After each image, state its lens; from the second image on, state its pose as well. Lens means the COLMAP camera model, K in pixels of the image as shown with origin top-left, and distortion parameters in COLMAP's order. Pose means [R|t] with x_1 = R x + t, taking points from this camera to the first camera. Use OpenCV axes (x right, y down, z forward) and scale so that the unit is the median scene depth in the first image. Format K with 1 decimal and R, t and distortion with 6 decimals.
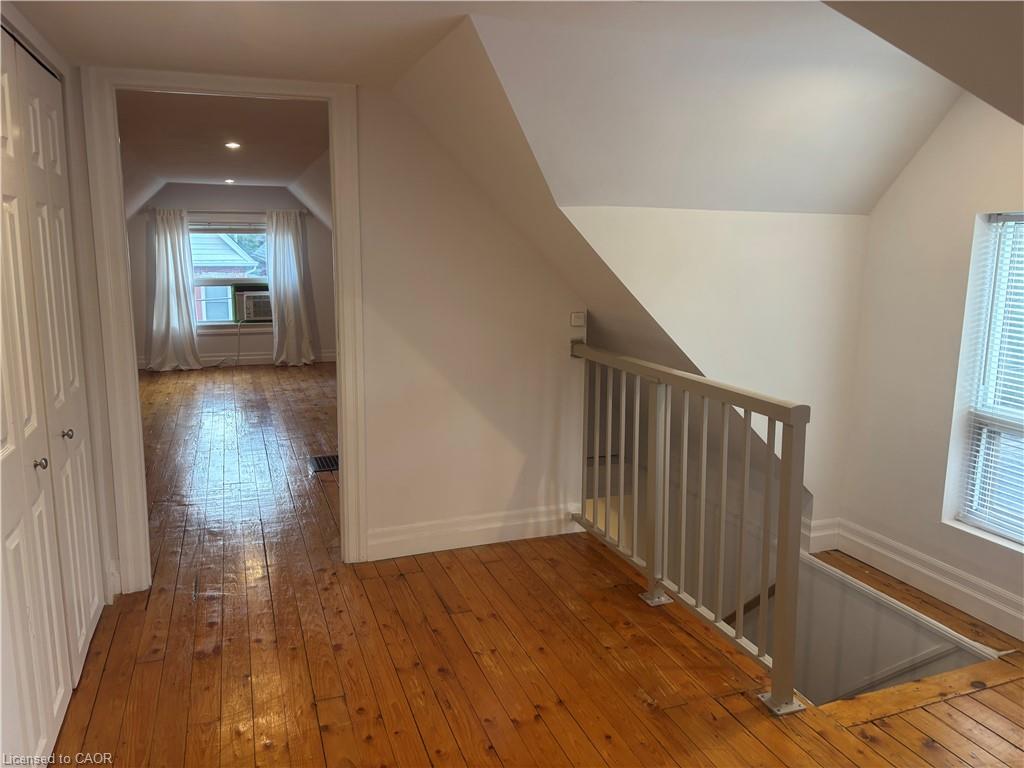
lens RADIAL K [[770.5, 0, 508.0], [0, 770.5, 380.3], [0, 0, 1]] dist [0.009968, 0.009496]
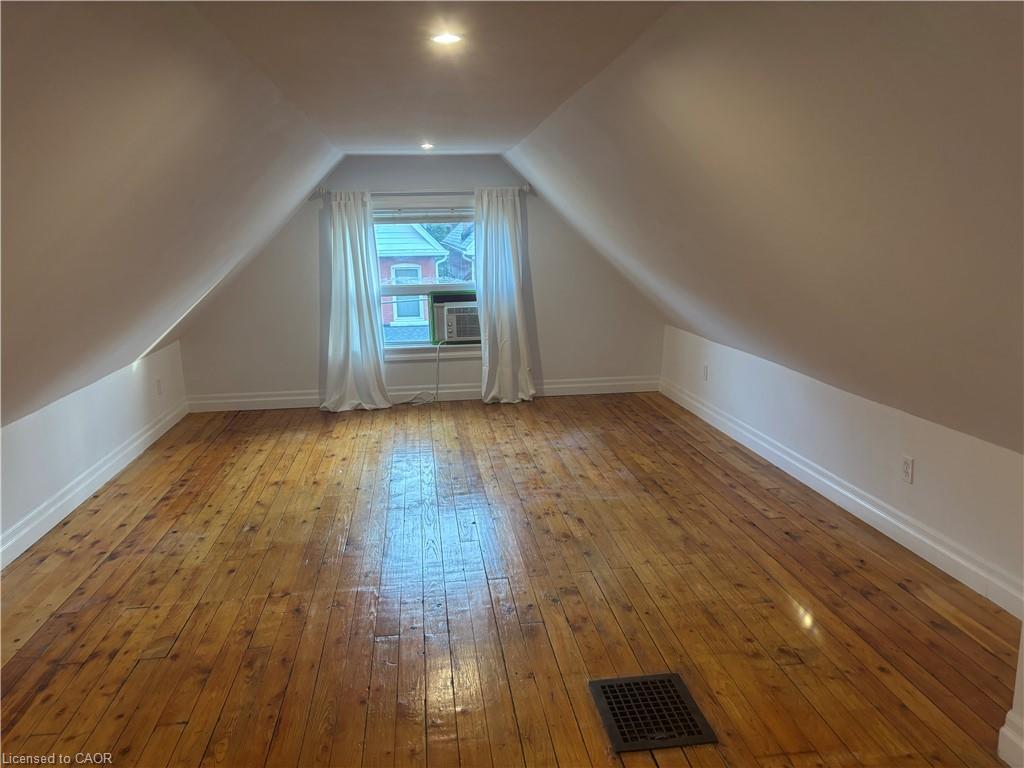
lens RADIAL K [[770.5, 0, 535.0], [0, 770.5, 406.0], [0, 0, 1]] dist [0.009968, 0.009496]
pose [[0.980775, 0.020852, -0.194027, -0.327640], [-0.010177, 0.998387, 0.055851, -0.169517], [0.194878, -0.052802, 0.979405, 0.849666]]
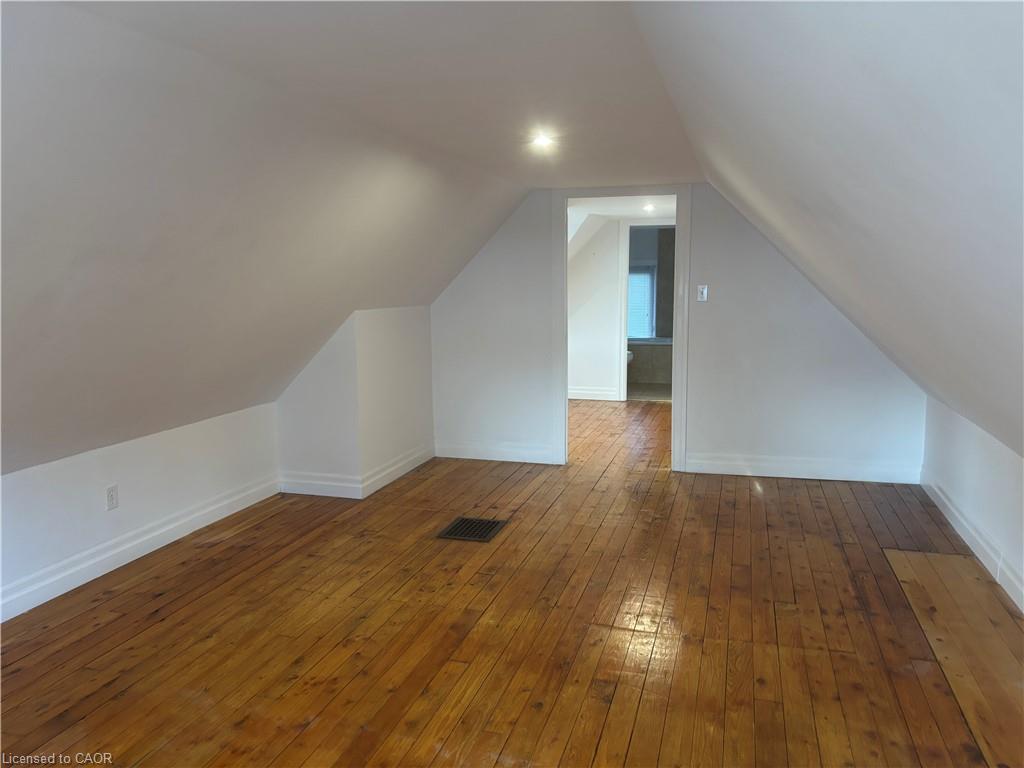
lens RADIAL K [[770.5, 0, 512.5], [0, 770.5, 385.2], [0, 0, 1]] dist [0.009968, 0.009496]
pose [[-0.803943, -0.073590, 0.590135, -1.283460], [0.113553, 0.955063, 0.273790, -0.468245], [-0.583764, 0.287123, -0.759460, 2.668081]]
